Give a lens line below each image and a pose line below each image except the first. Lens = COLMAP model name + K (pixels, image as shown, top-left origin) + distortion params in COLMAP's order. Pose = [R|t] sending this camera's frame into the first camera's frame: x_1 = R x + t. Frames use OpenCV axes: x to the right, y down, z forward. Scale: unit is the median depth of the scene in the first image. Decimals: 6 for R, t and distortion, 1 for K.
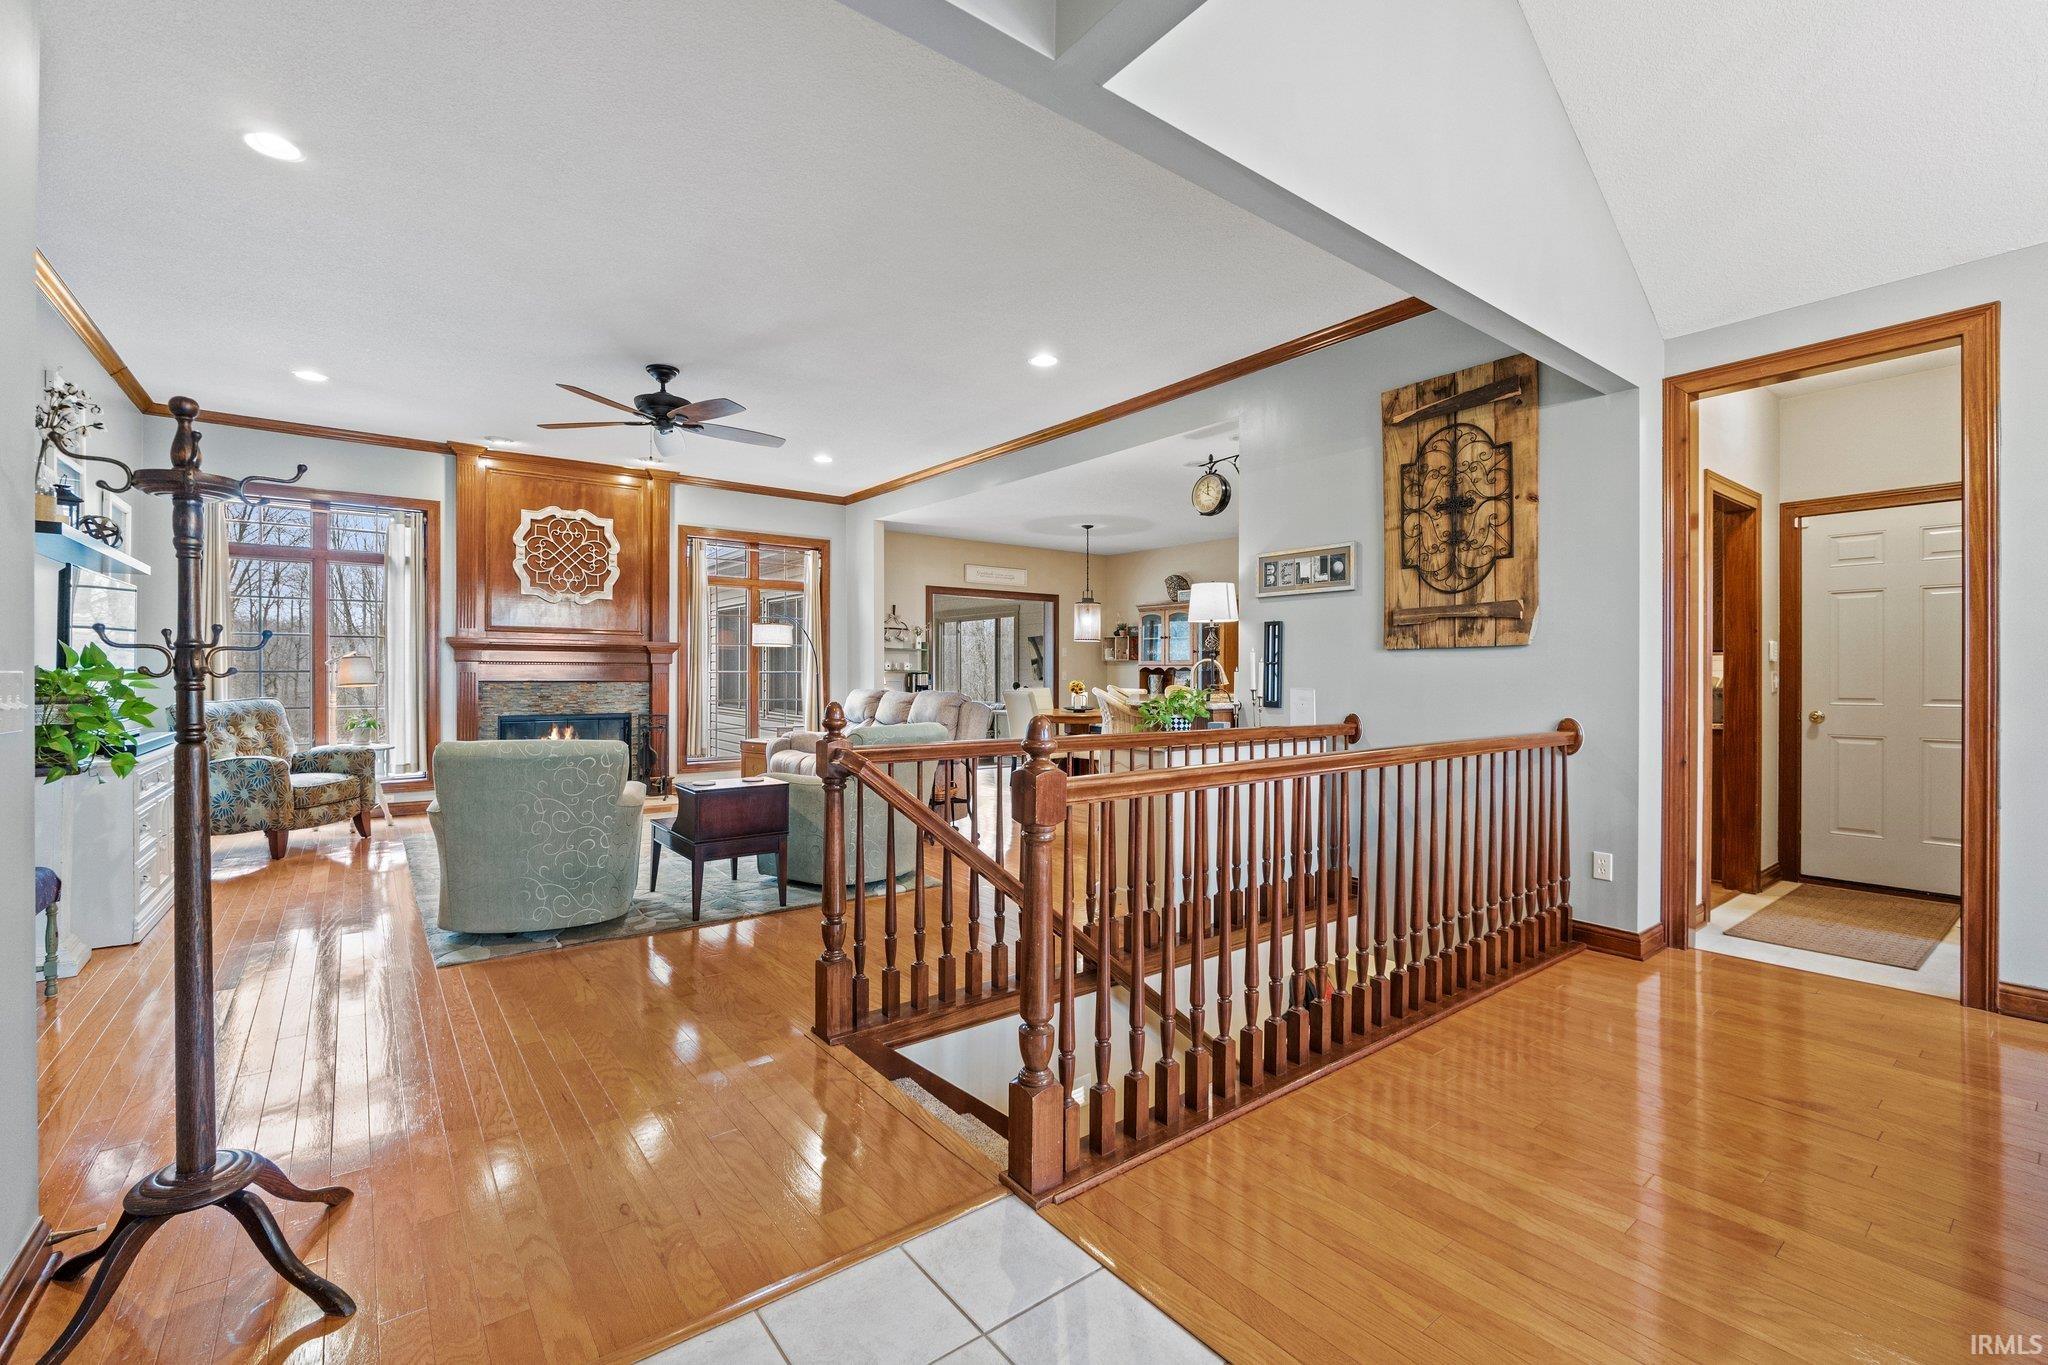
lens RADIAL K [[870.4, 0, 1004.3], [0, 870.4, 677.0], [0, 0, 1]] dist [-0.000595, 0.000132]
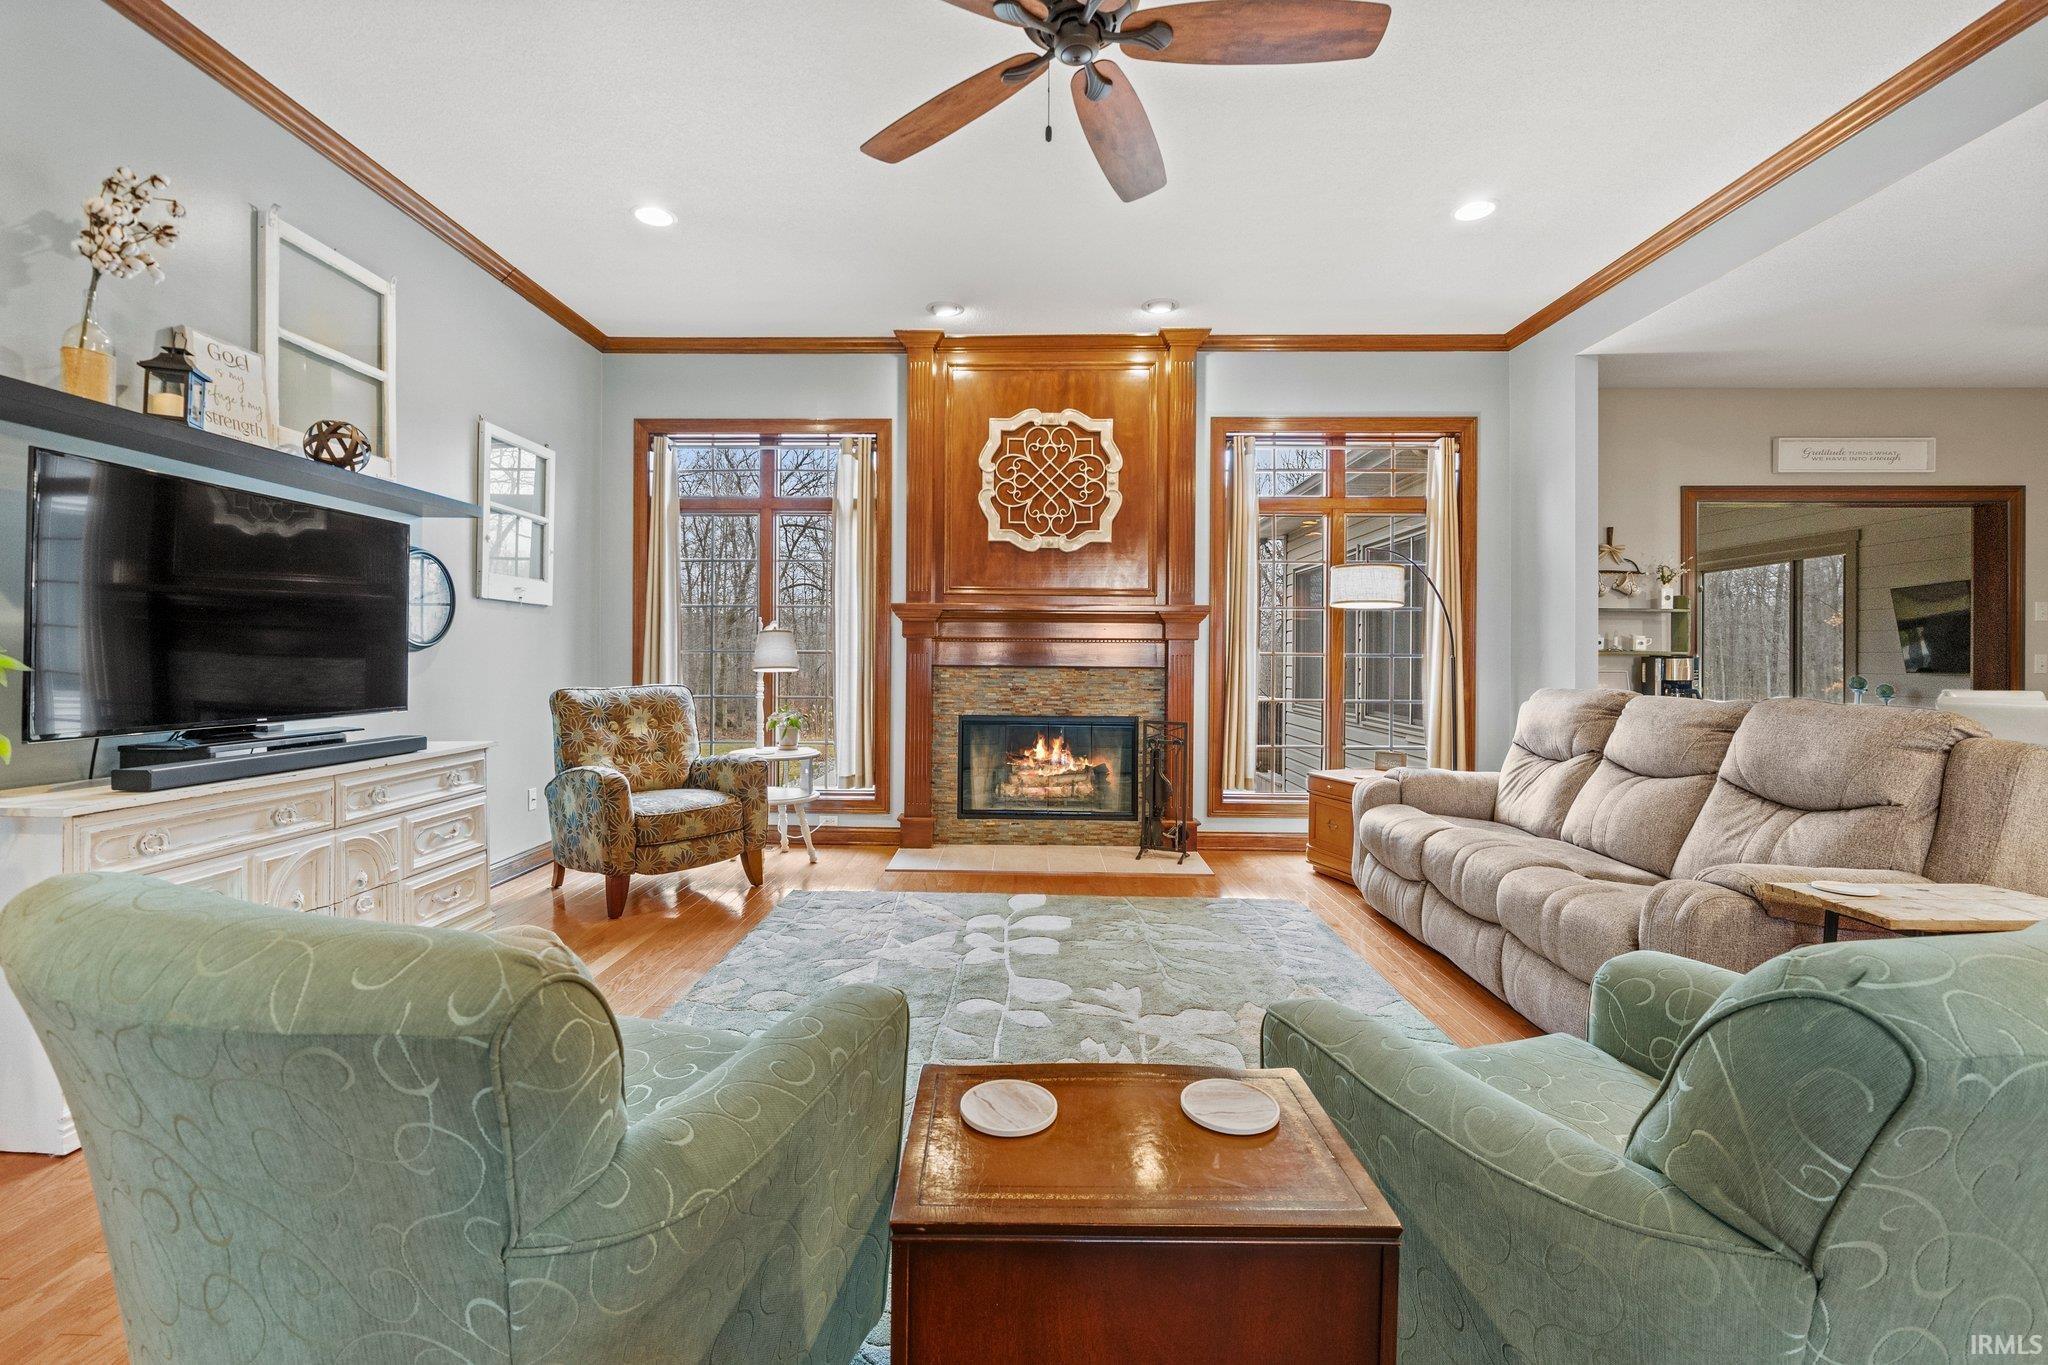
lens RADIAL K [[856.7, 0, 1014.0], [0, 856.7, 661.3], [0, 0, 1]] dist [-0.006487, -0.000007]
pose [[0.787626, 0.003599, -0.616143, -0.117922], [-0.006764, 0.999973, -0.002805, 0.002954], [0.616116, 0.006377, 0.787629, 0.475019]]
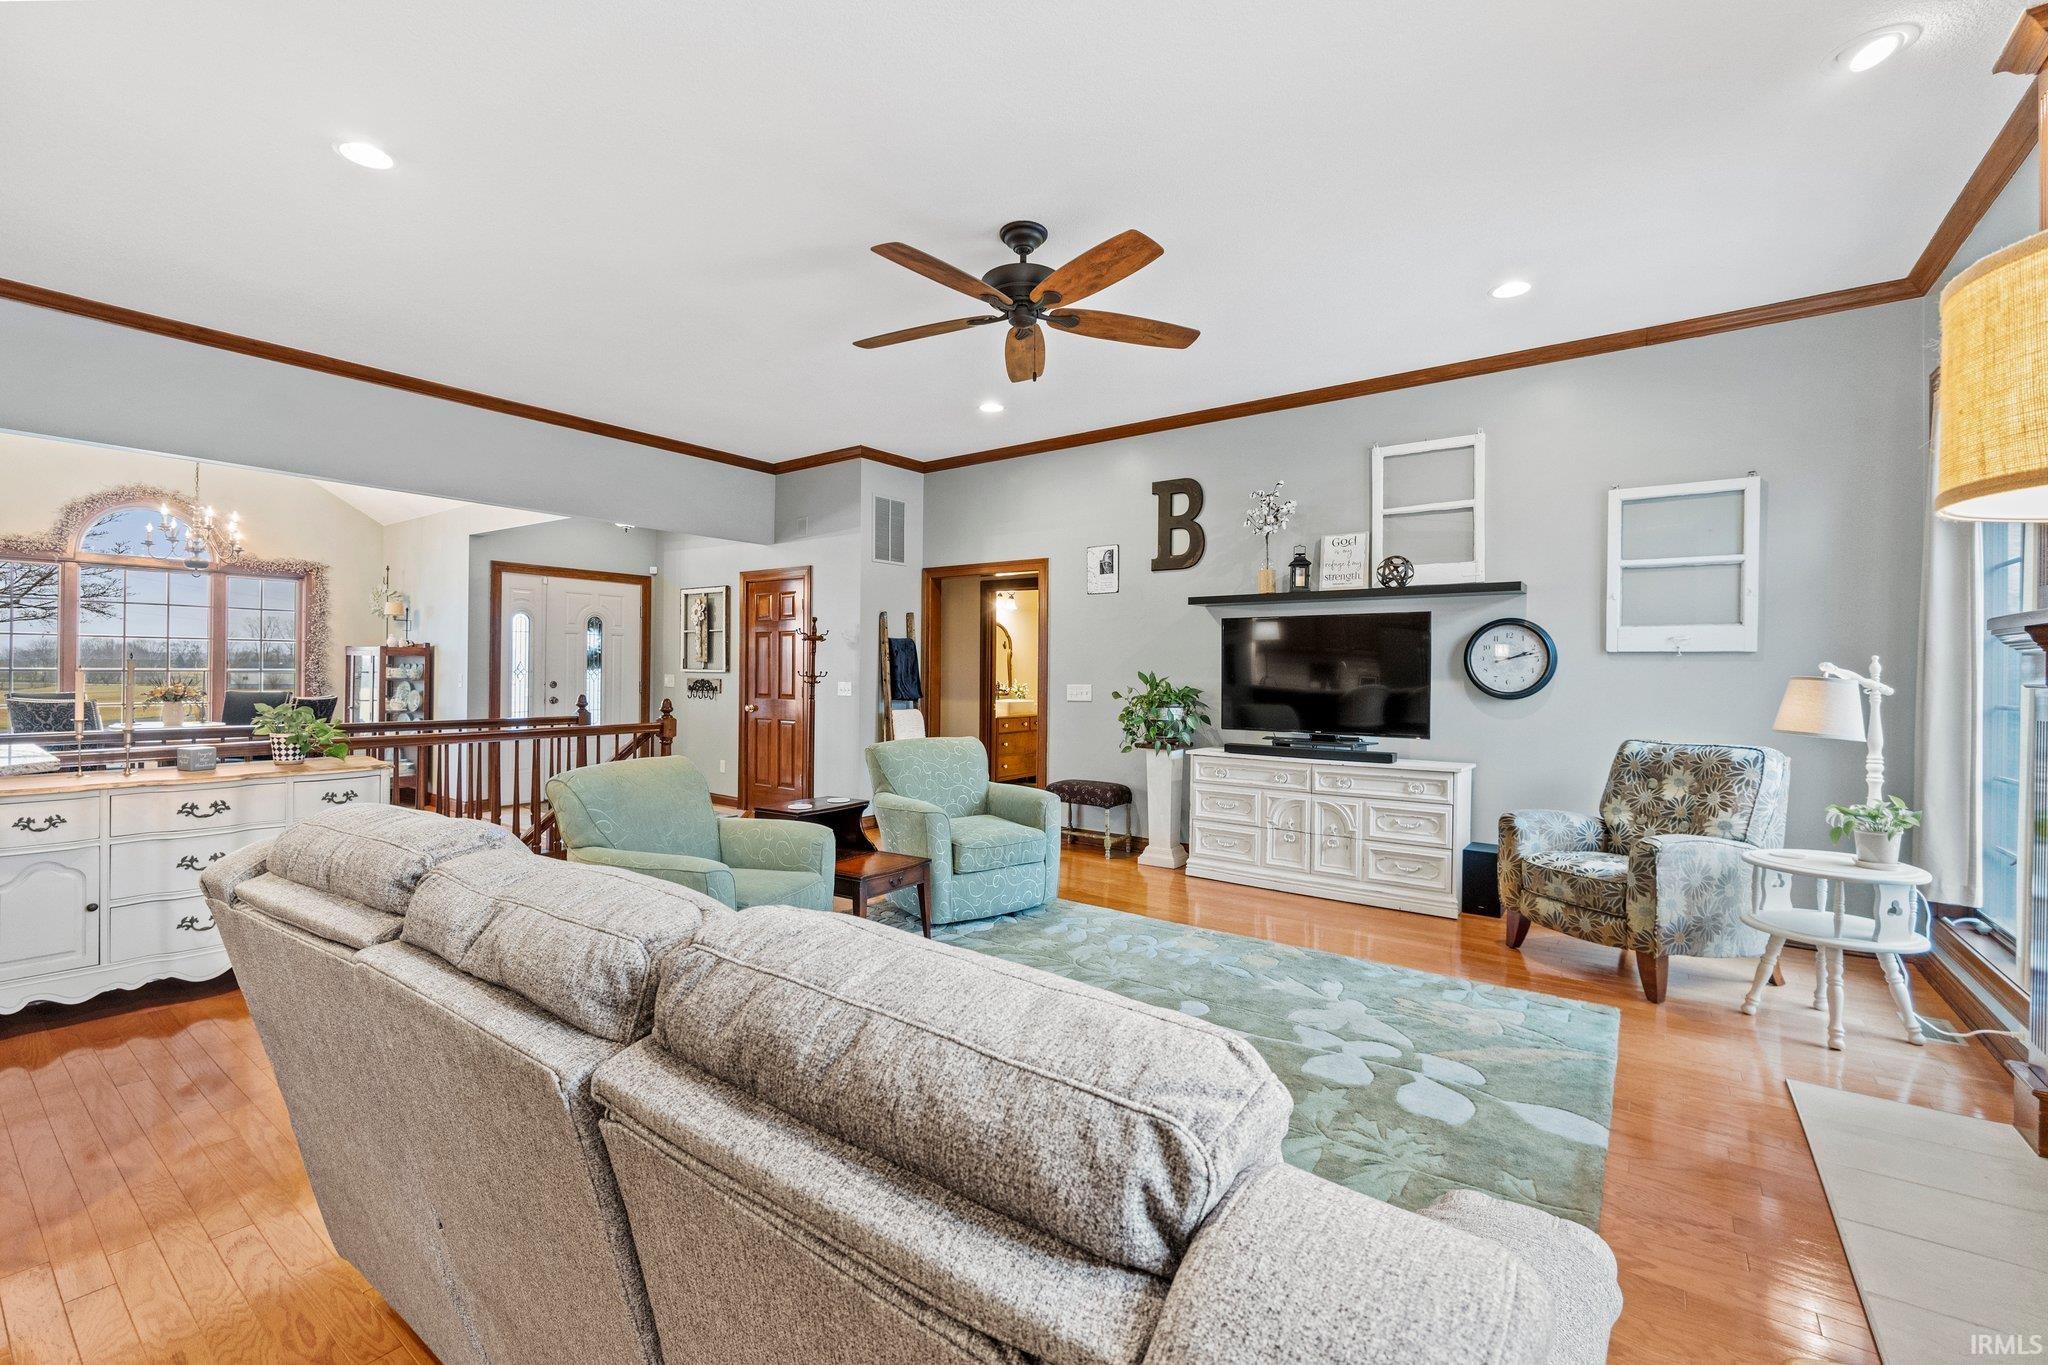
lens RADIAL K [[870.4, 0, 1004.3], [0, 870.4, 677.0], [0, 0, 1]] dist [-0.000595, 0.000132]
pose [[-0.957955, -0.008034, -0.286807, -0.138987], [-0.011387, 0.999885, 0.010024, -0.020063], [0.286693, 0.012868, -0.957936, 1.151326]]
